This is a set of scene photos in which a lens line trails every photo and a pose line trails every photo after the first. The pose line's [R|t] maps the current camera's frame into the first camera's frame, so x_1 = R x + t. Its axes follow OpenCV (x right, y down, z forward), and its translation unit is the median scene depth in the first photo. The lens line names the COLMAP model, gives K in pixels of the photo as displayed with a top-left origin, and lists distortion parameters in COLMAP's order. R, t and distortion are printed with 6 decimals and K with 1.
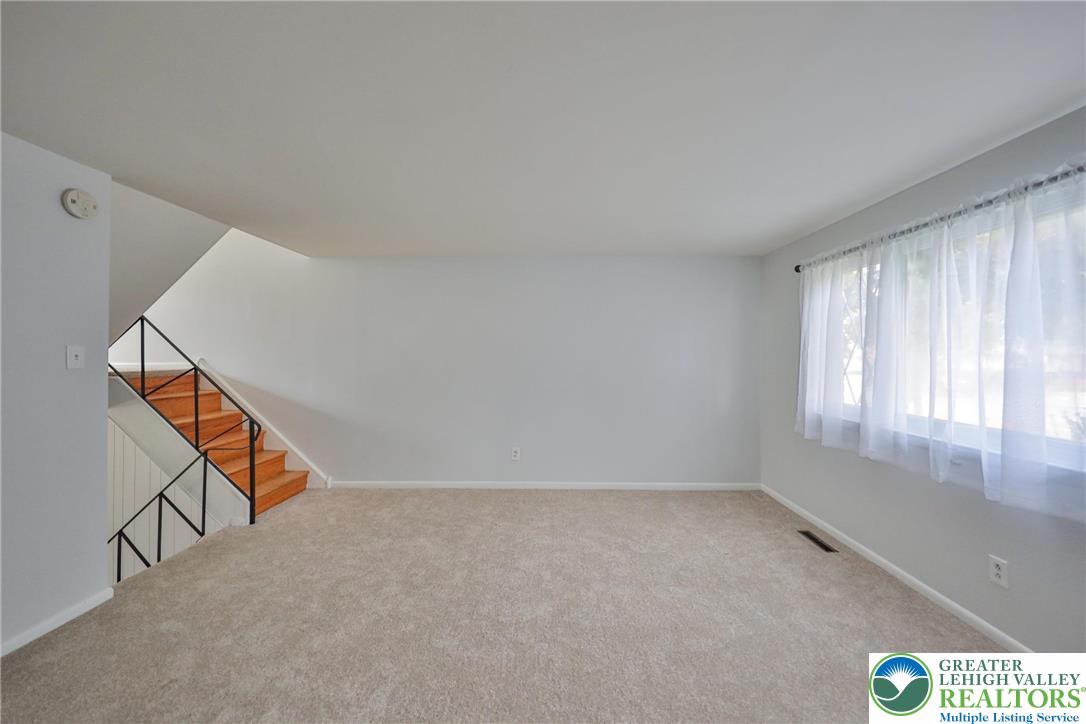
lens RADIAL K [[397.3, 0, 550.5], [0, 397.3, 360.3], [0, 0, 1]] dist [0.001360, -0.003780]
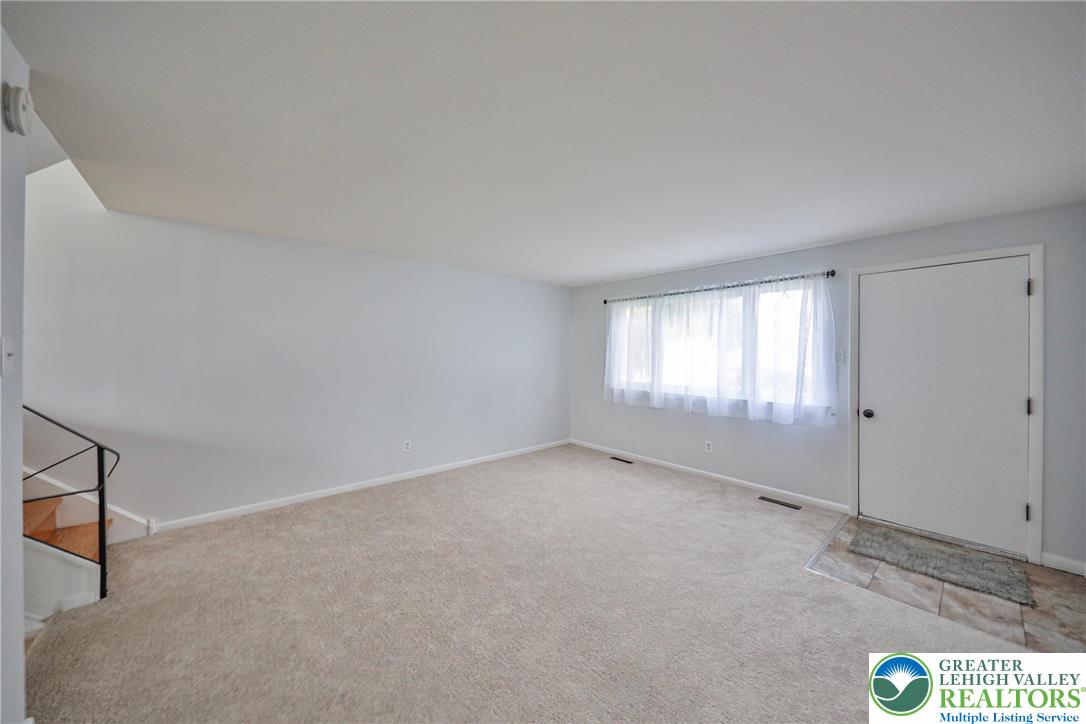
lens RADIAL K [[375.7, 0, 554.7], [0, 375.7, 366.7], [0, 0, 1]] dist [-0.000024, -0.003701]
pose [[0.729865, -0.020353, 0.683288, -0.615469], [0.002578, 0.999632, 0.027022, -0.003997], [-0.683586, -0.017961, 0.729648, 0.000739]]
